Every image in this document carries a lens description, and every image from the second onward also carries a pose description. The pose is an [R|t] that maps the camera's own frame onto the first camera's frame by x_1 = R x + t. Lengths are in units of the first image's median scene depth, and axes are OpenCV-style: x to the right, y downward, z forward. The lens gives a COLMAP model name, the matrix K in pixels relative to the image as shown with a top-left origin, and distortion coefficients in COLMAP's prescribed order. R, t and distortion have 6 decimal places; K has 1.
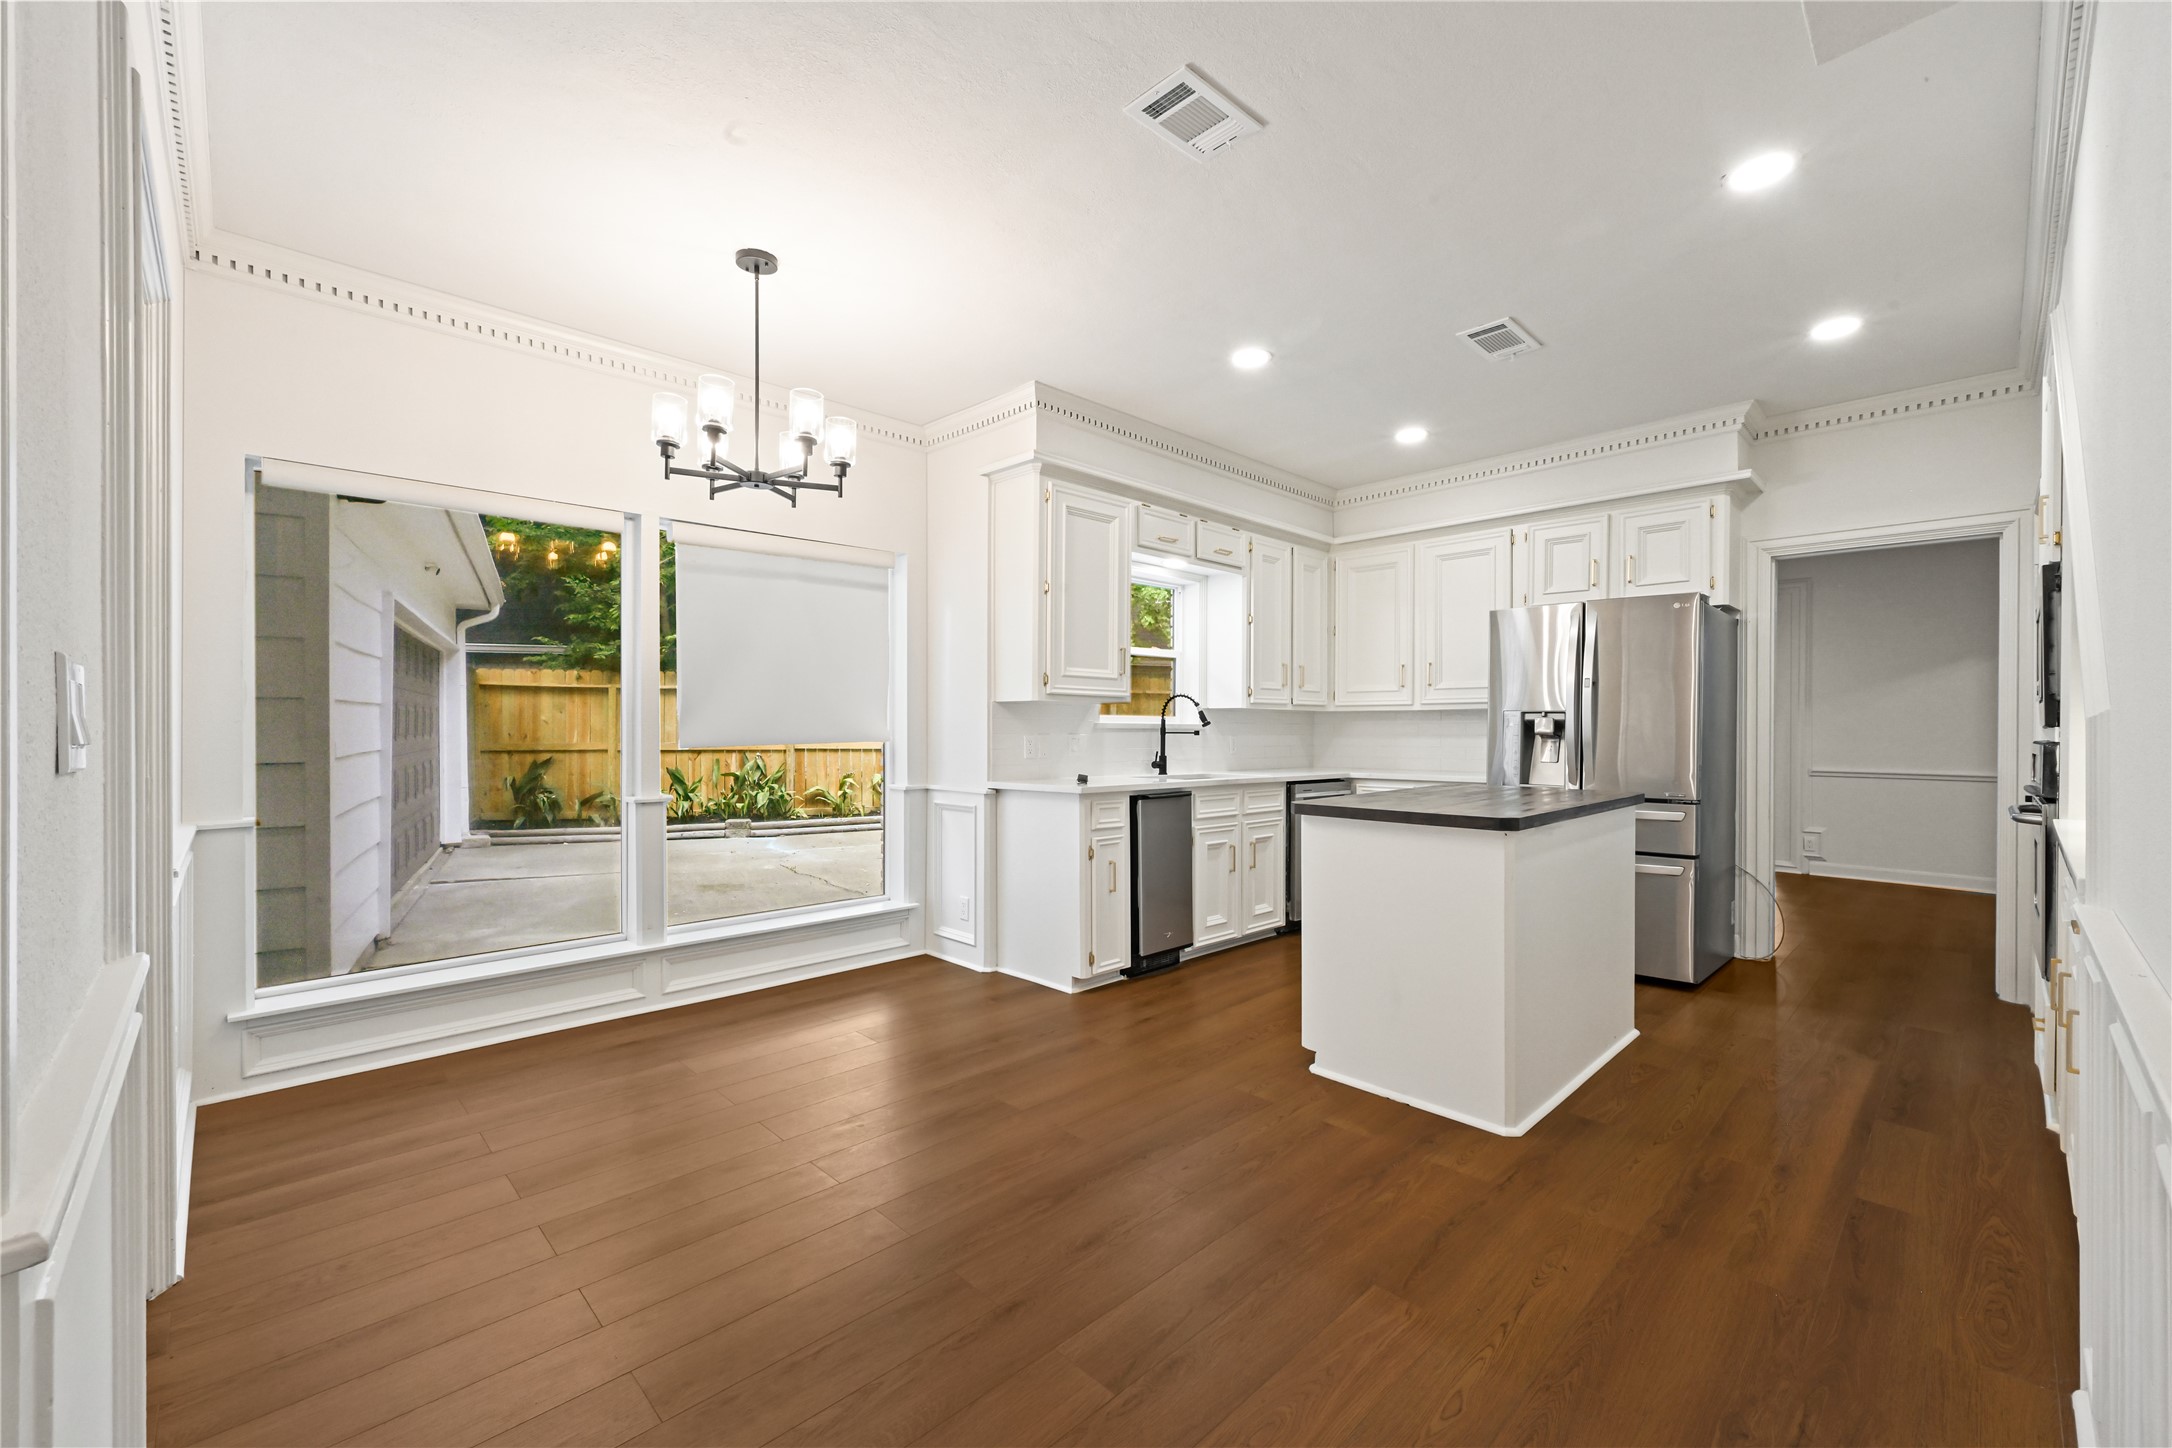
lens RADIAL K [[878.9, 0, 1089.8], [0, 878.9, 728.5], [0, 0, 1]] dist [0.000245, 0.000201]
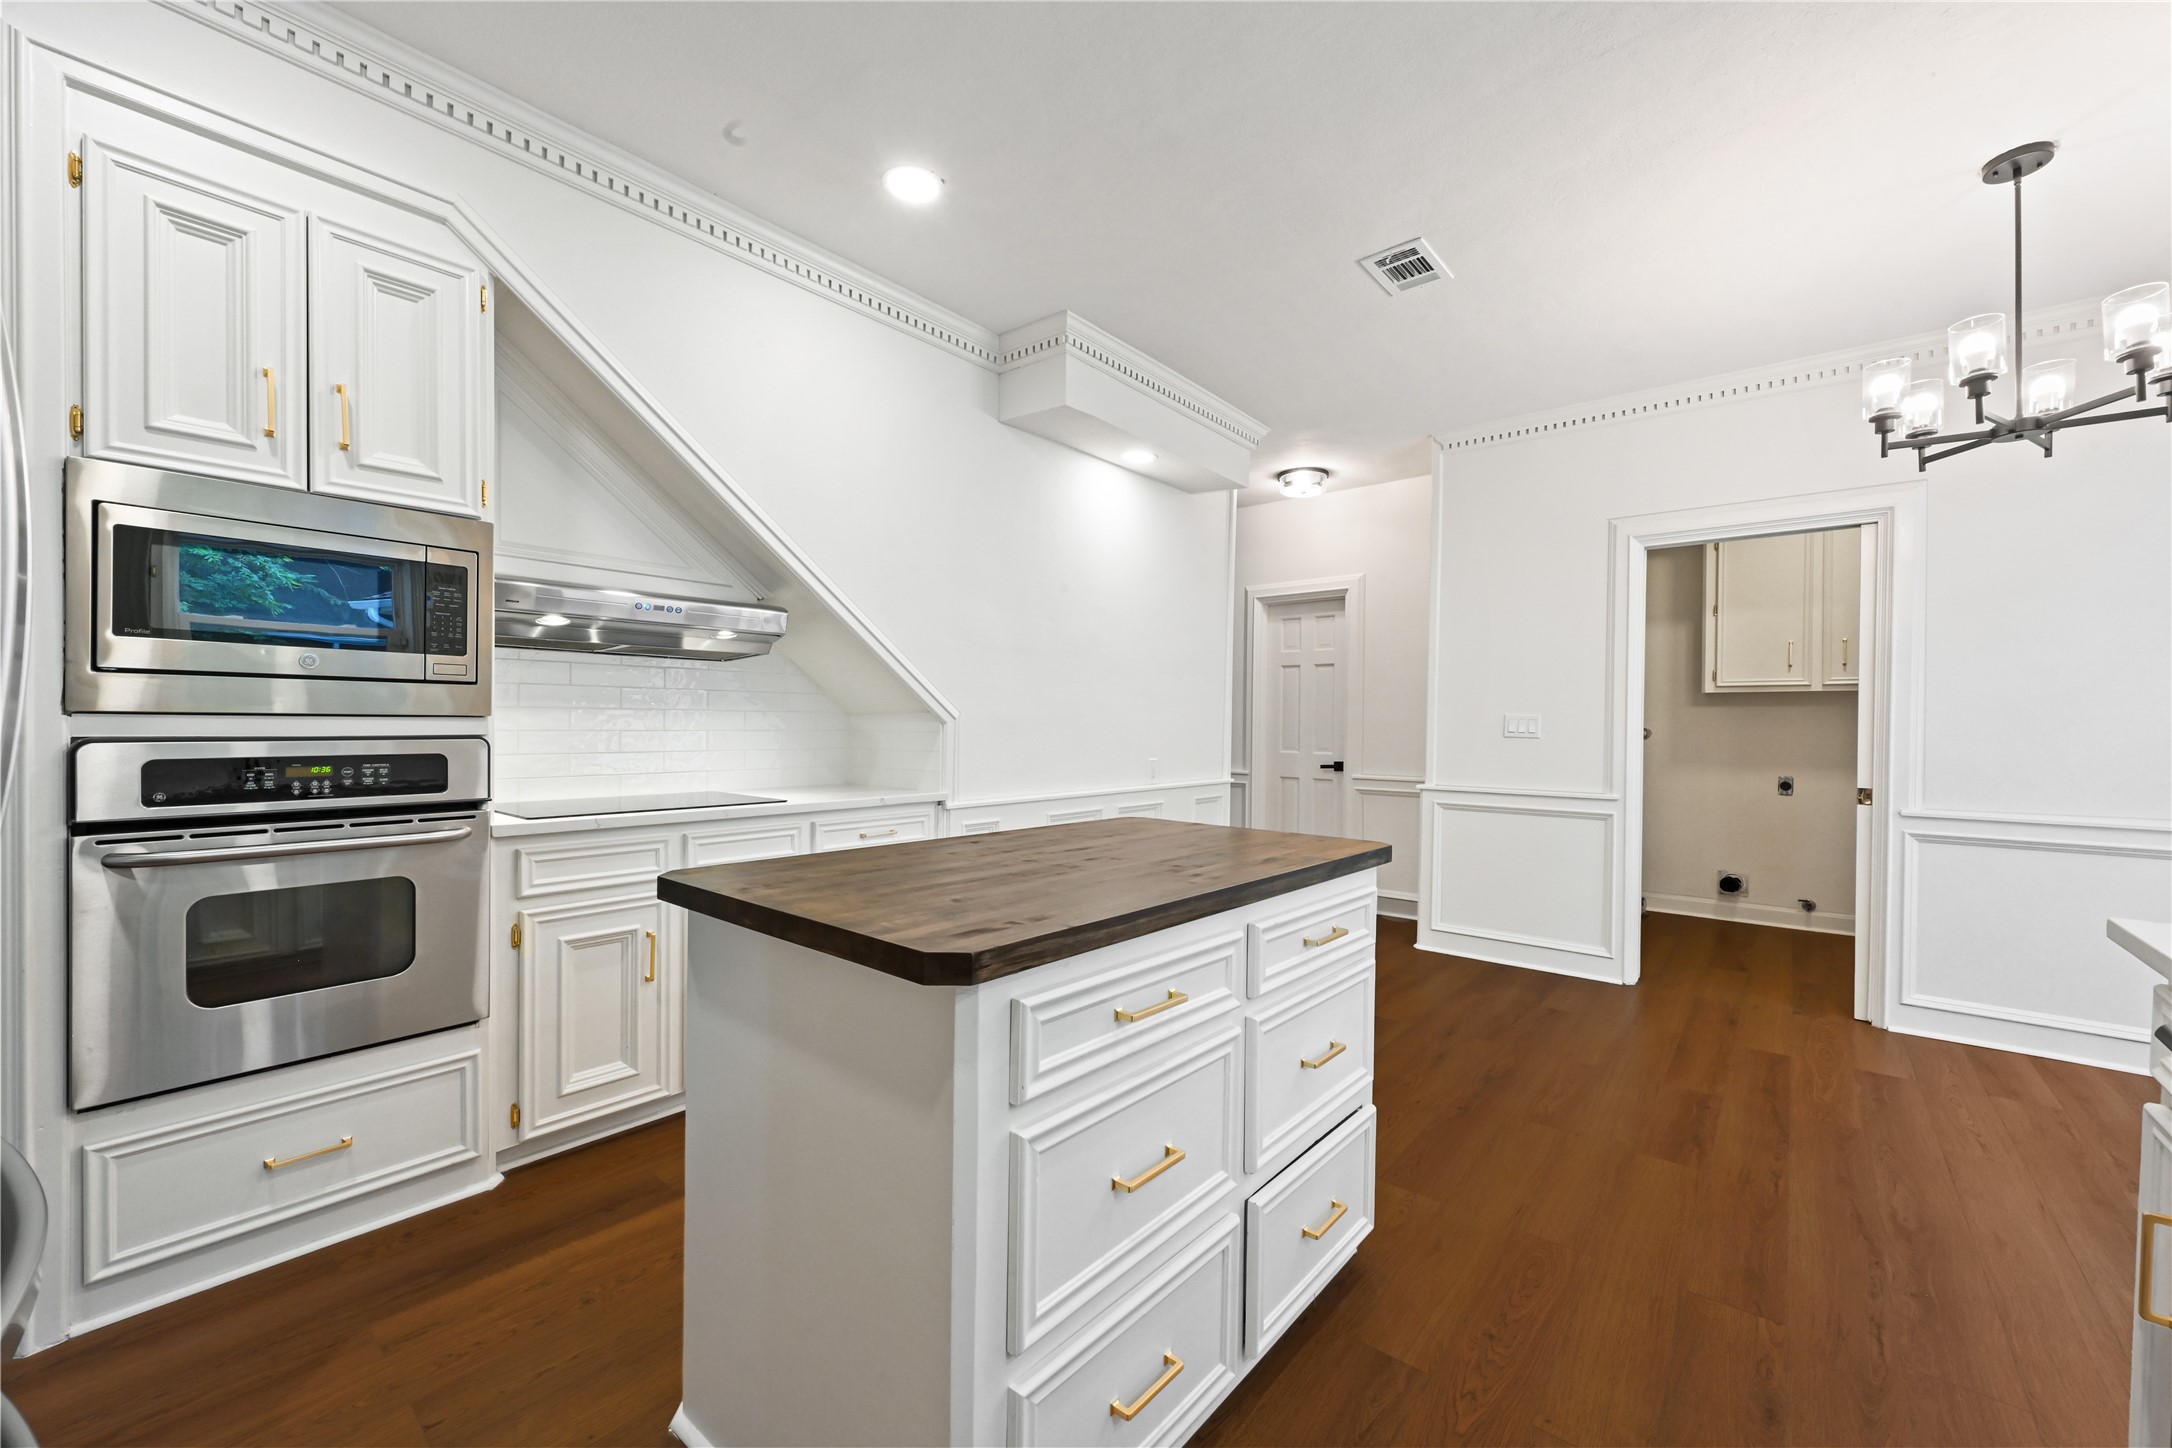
lens RADIAL K [[854.3, 0, 1089.7], [0, 854.3, 730.2], [0, 0, 1]] dist [-0.000558, -0.000252]
pose [[-0.994202, -0.011338, -0.106925, 0.370943], [-0.012850, 0.999827, 0.013466, -0.004448], [0.106753, 0.014762, -0.994176, 1.145088]]
